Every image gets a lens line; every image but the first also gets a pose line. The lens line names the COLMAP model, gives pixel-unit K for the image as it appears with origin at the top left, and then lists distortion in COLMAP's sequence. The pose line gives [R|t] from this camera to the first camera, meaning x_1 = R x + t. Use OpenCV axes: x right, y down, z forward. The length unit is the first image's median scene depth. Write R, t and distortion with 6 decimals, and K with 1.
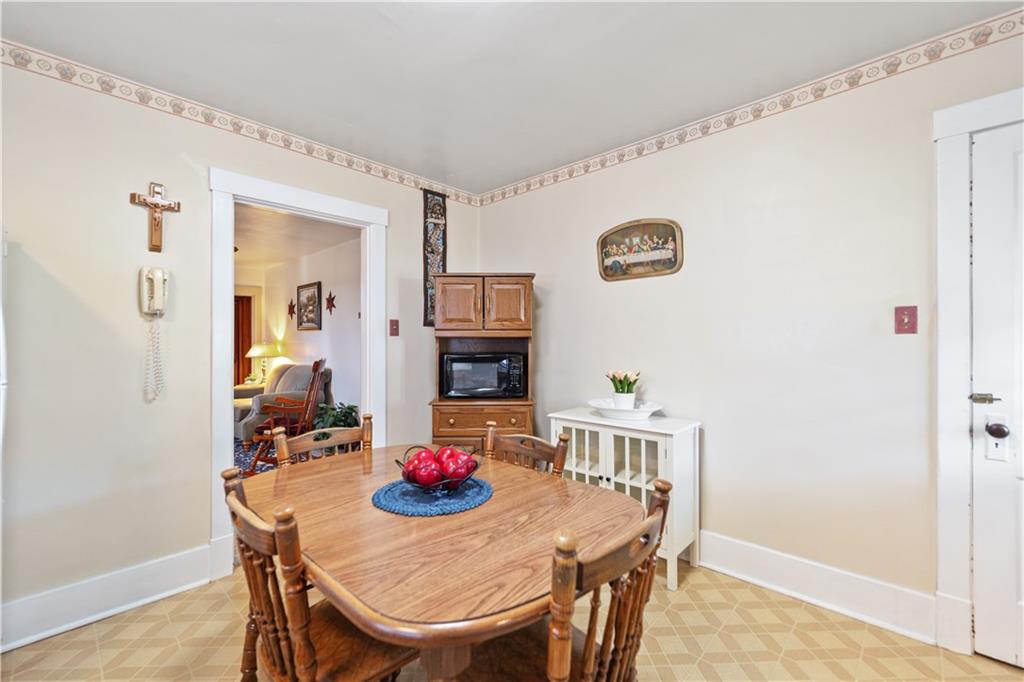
lens RADIAL K [[445.6, 0, 509.9], [0, 445.6, 341.7], [0, 0, 1]] dist [0.002585, 0.000251]
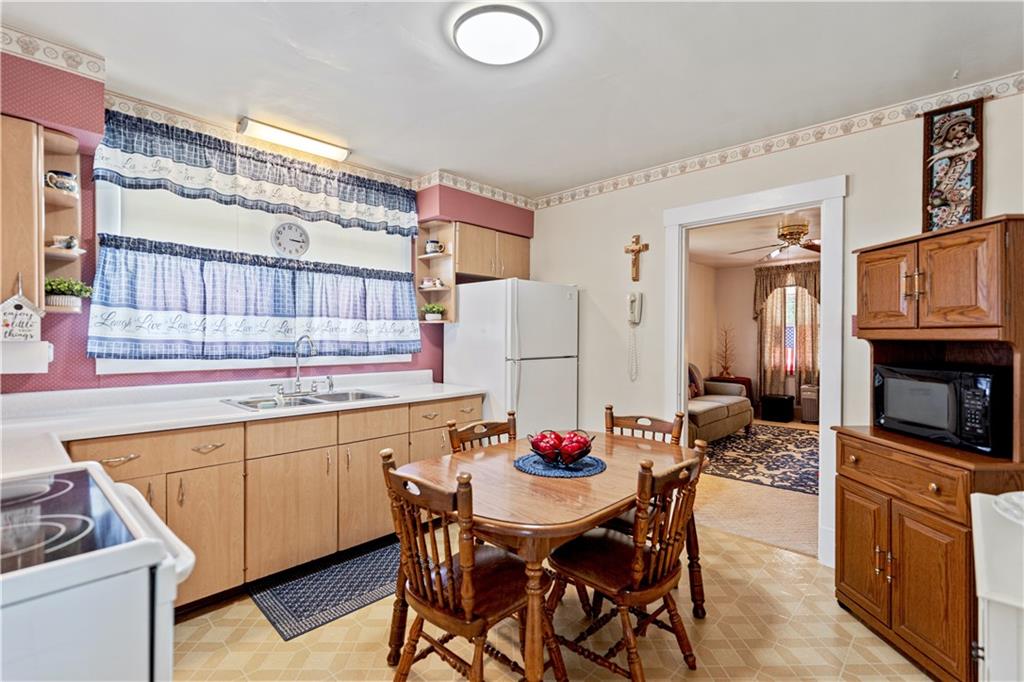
lens RADIAL K [[479.6, 0, 510.5], [0, 479.6, 337.6], [0, 0, 1]] dist [0.000034, -0.000444]
pose [[-0.025429, 0.007949, -0.999645, 0.531239], [0.001577, 0.999967, 0.007911, -0.016790], [0.999675, -0.001376, -0.025441, 0.400571]]
